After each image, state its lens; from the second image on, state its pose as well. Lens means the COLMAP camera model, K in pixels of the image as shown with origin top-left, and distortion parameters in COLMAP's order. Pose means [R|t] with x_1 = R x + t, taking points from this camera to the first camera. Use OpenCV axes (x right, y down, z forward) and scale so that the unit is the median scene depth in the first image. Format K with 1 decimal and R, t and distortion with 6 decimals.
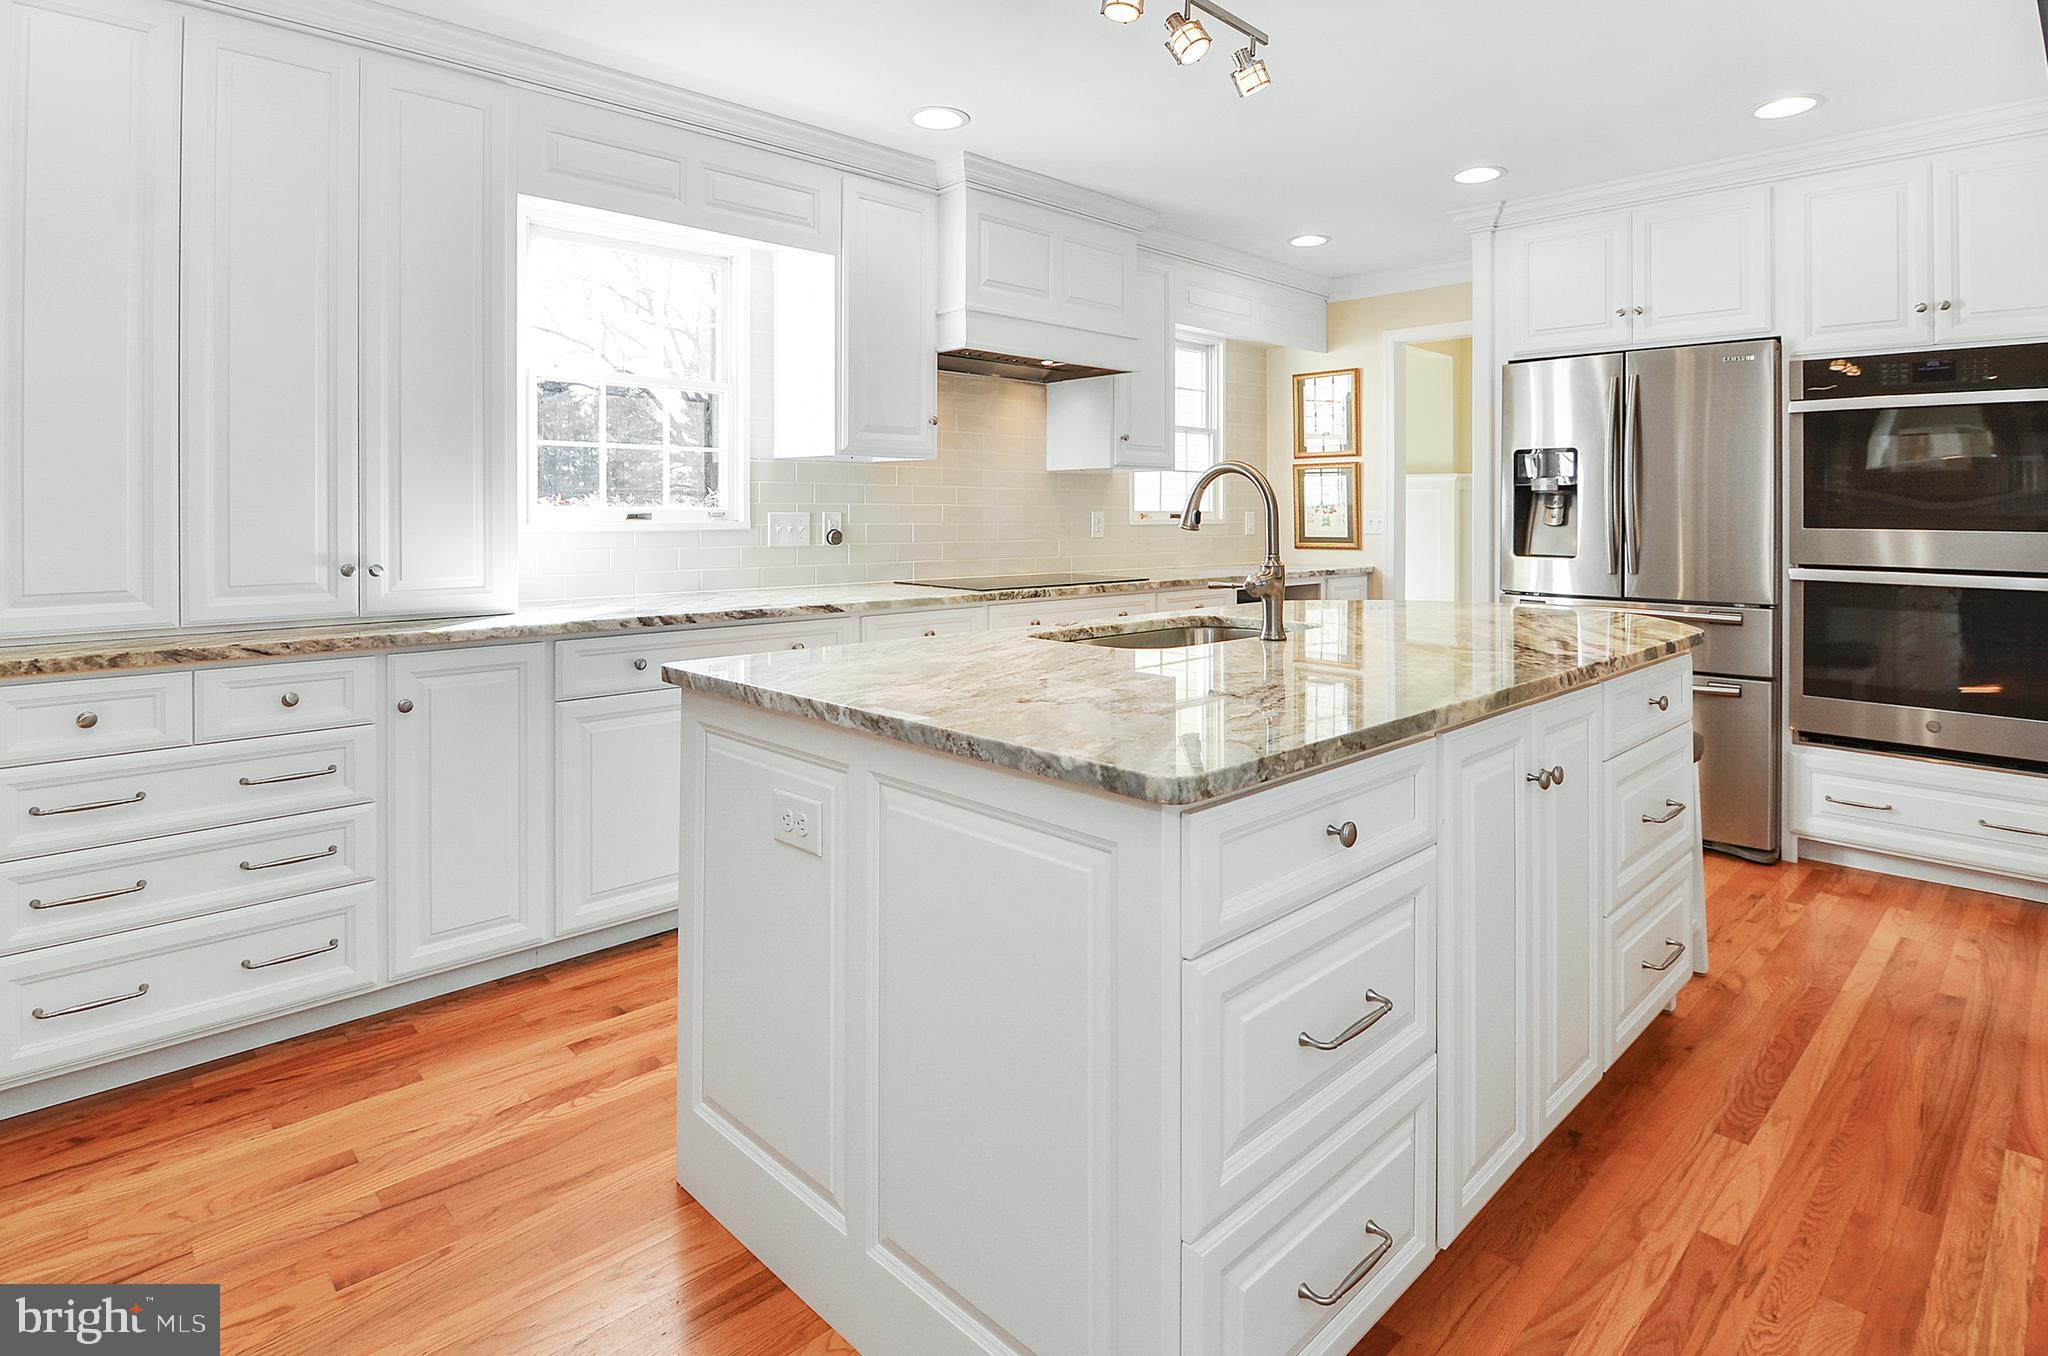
lens RADIAL K [[1023.2, 0, 1029.1], [0, 1023.2, 582.8], [0, 0, 1]] dist [-0.002927, -0.001130]
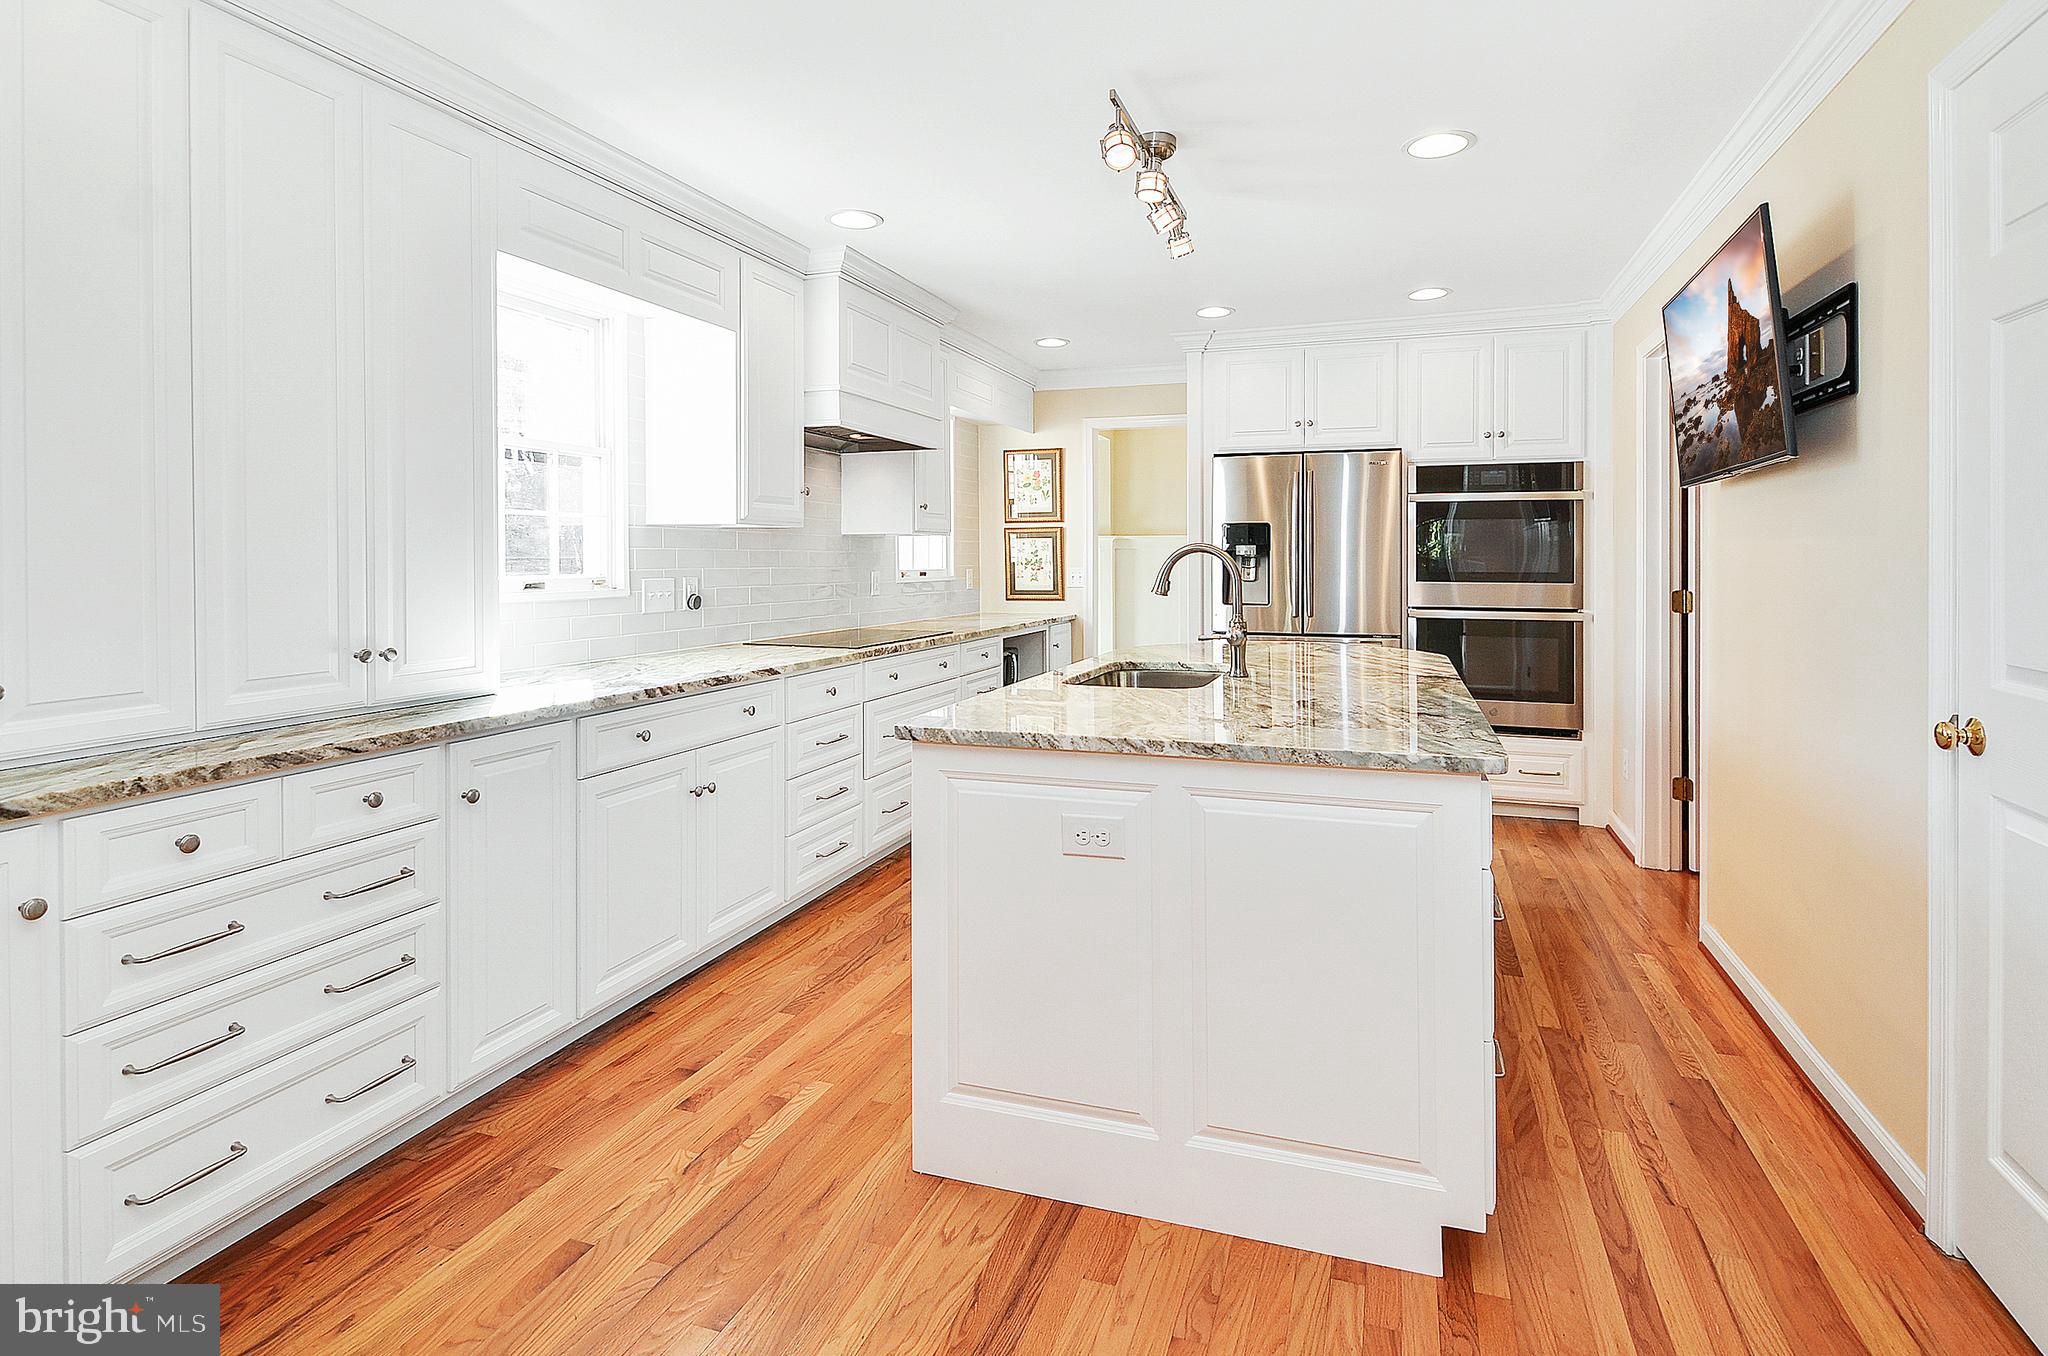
lens RADIAL K [[989.0, 0, 1018.2], [0, 989.0, 640.1], [0, 0, 1]] dist [0.014156, -0.000214]
pose [[0.902207, -0.038240, 0.429604, -0.470661], [0.033012, 0.999262, 0.019619, -0.021825], [-0.430037, -0.003519, 0.902804, -0.041932]]
